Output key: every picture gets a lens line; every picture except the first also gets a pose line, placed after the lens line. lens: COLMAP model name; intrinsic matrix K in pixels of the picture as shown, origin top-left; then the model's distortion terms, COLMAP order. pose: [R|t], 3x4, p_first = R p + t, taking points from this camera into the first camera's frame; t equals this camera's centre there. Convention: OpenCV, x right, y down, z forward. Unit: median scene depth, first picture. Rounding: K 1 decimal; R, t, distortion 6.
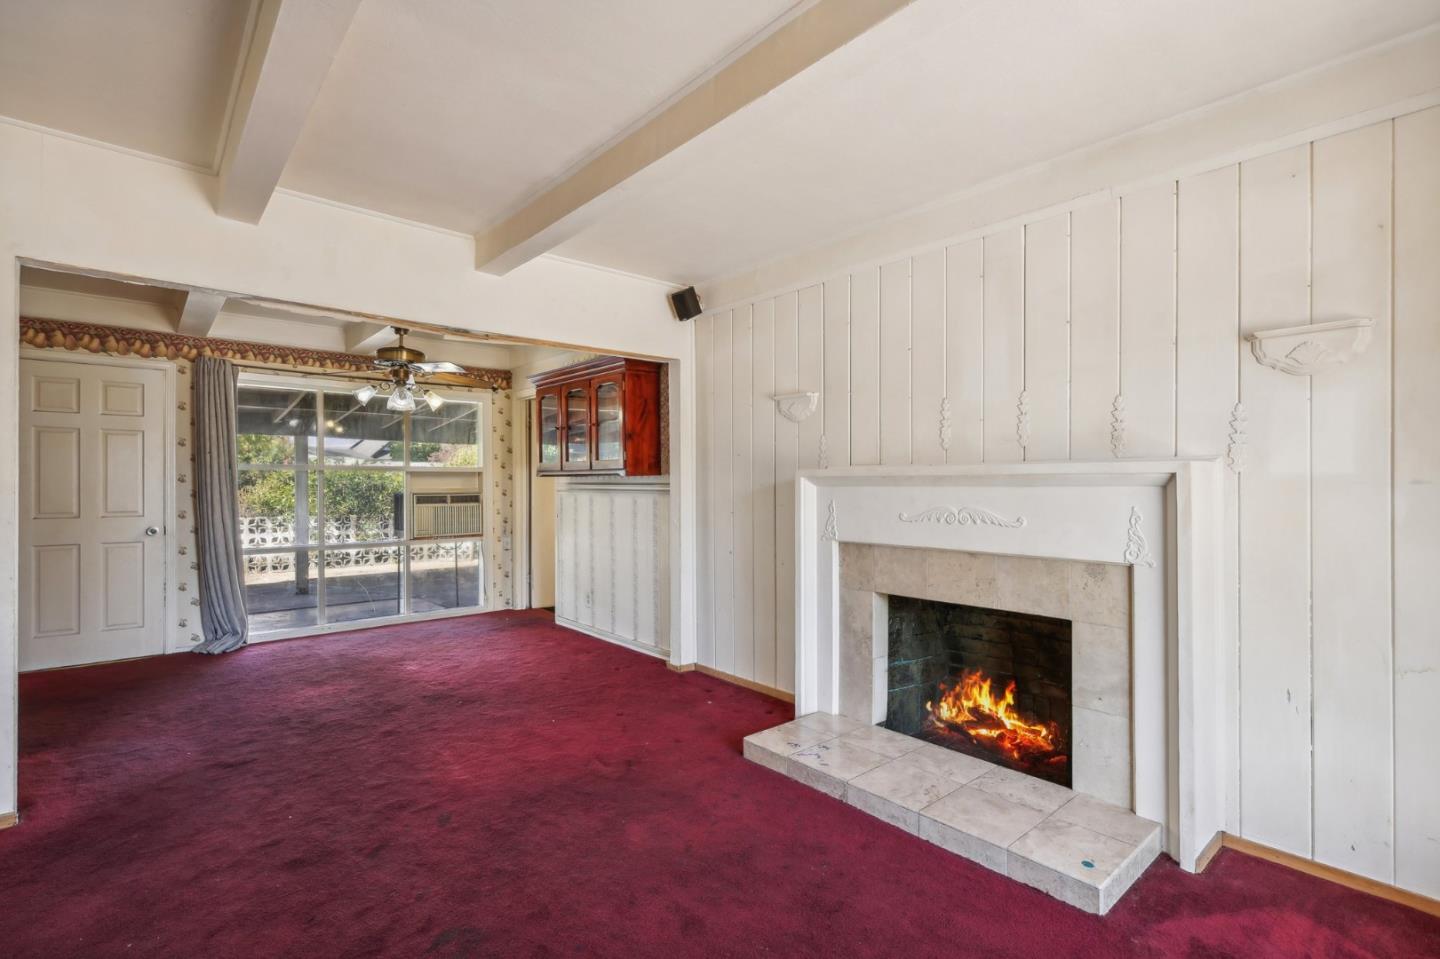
lens RADIAL K [[670.0, 0, 729.1], [0, 670.0, 478.3], [0, 0, 1]] dist [-0.001525, 0.001123]
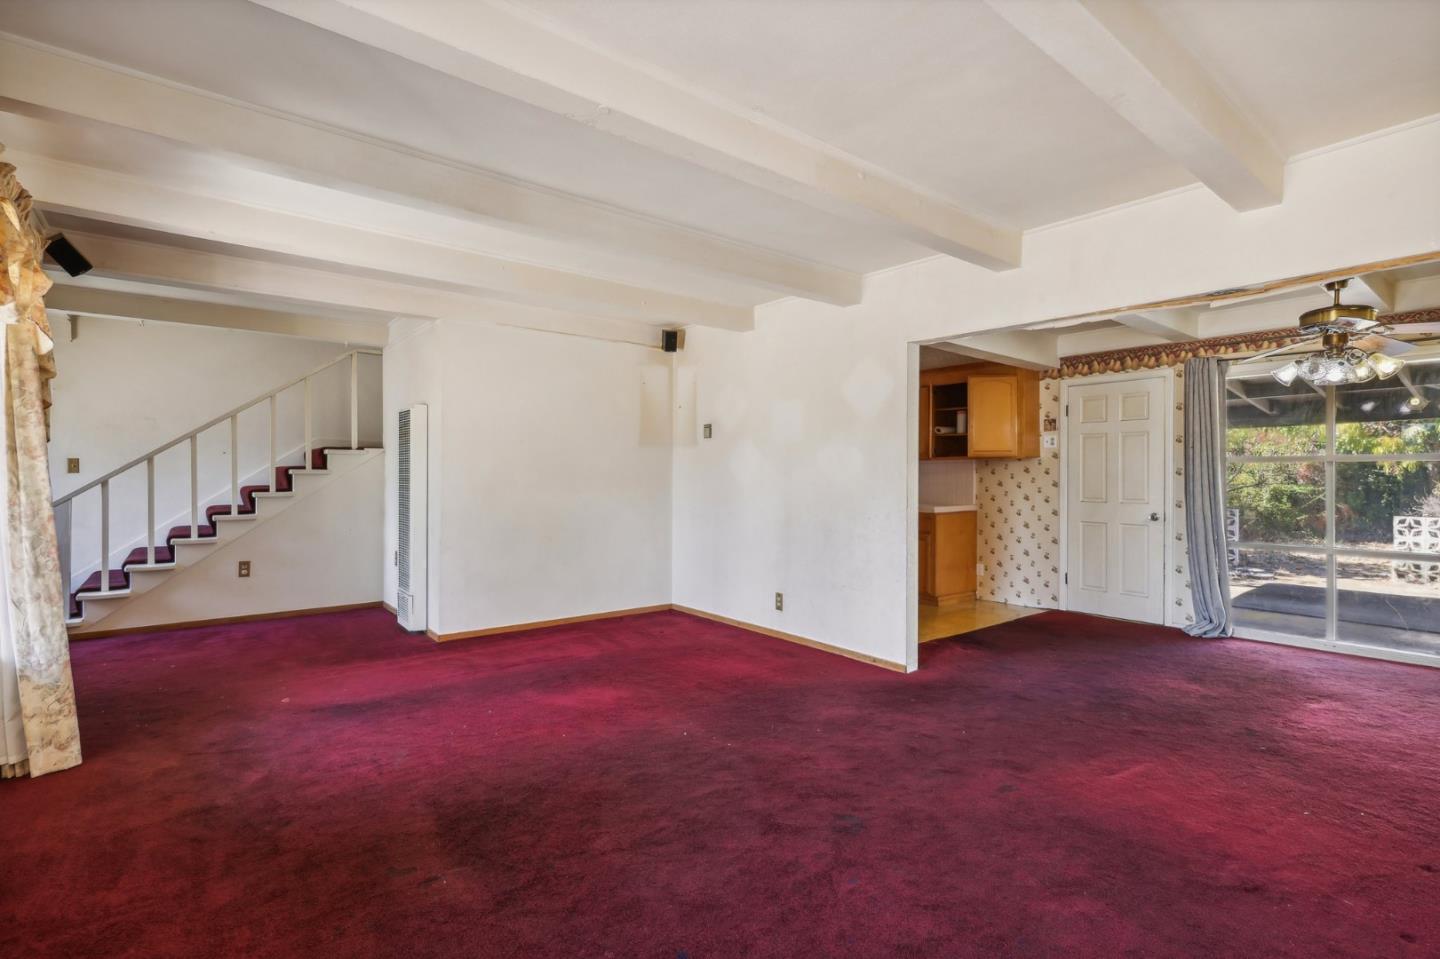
lens RADIAL K [[670.0, 0, 721.0], [0, 670.0, 480.2], [0, 0, 1]] dist [-0.001525, 0.001123]
pose [[-0.053858, 0.008019, -0.998516, 0.318741], [0.004153, 0.999961, 0.007807, 0.002339], [0.998540, -0.003727, -0.053889, 0.288802]]
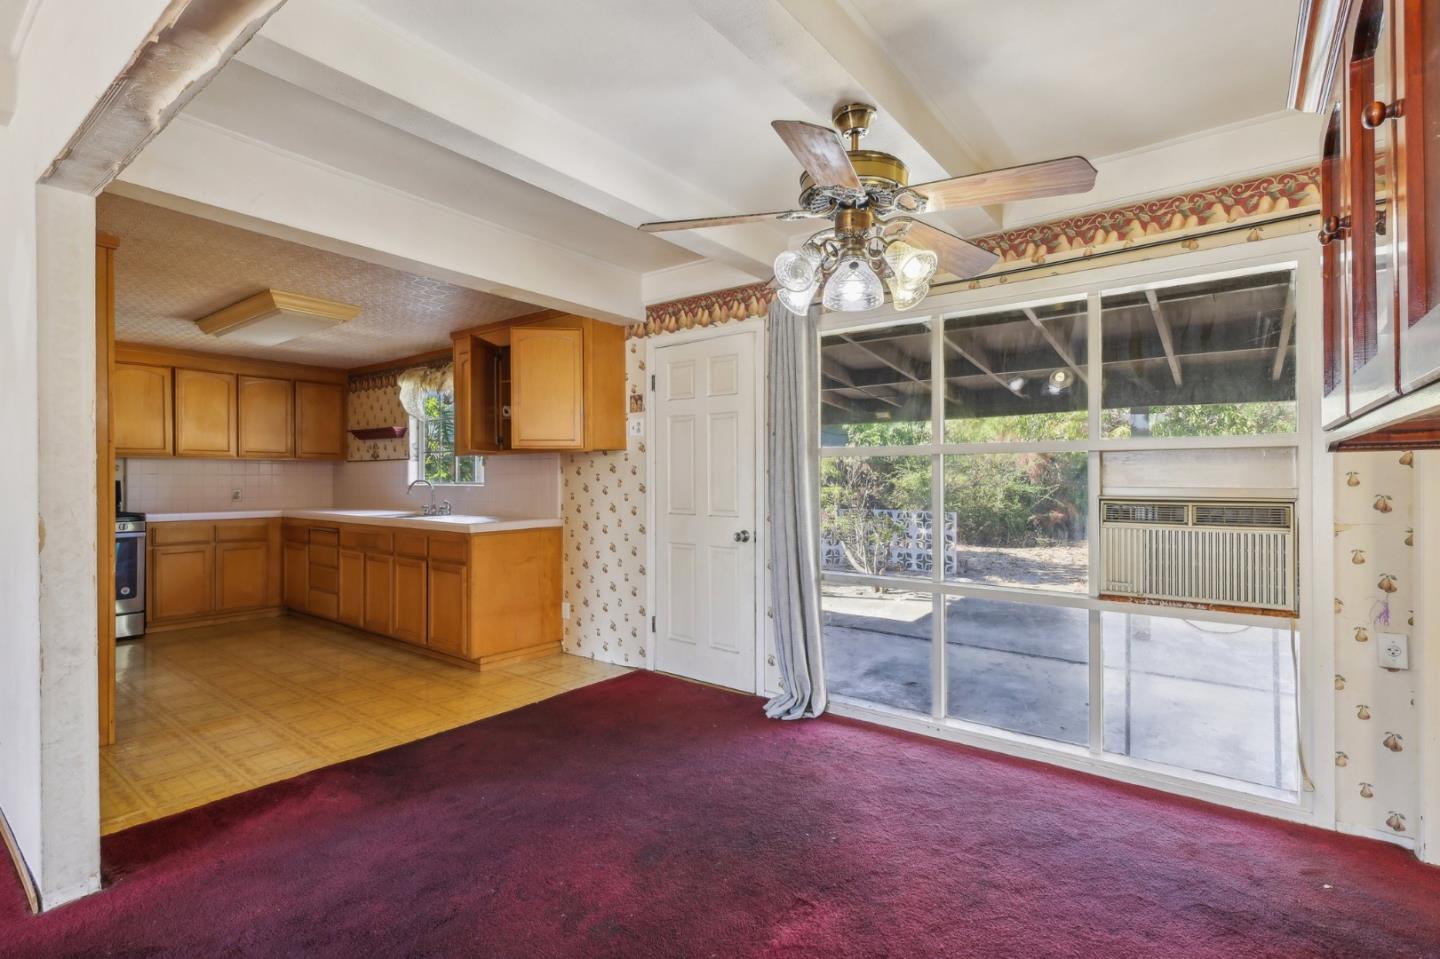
lens RADIAL K [[670.0, 0, 728.9], [0, 670.0, 482.6], [0, 0, 1]] dist [-0.001525, 0.001123]
pose [[0.185419, 0.008959, -0.982619, -0.074372], [0.007671, 0.999915, 0.010564, 0.005881], [0.982630, -0.009496, 0.185335, 0.778238]]
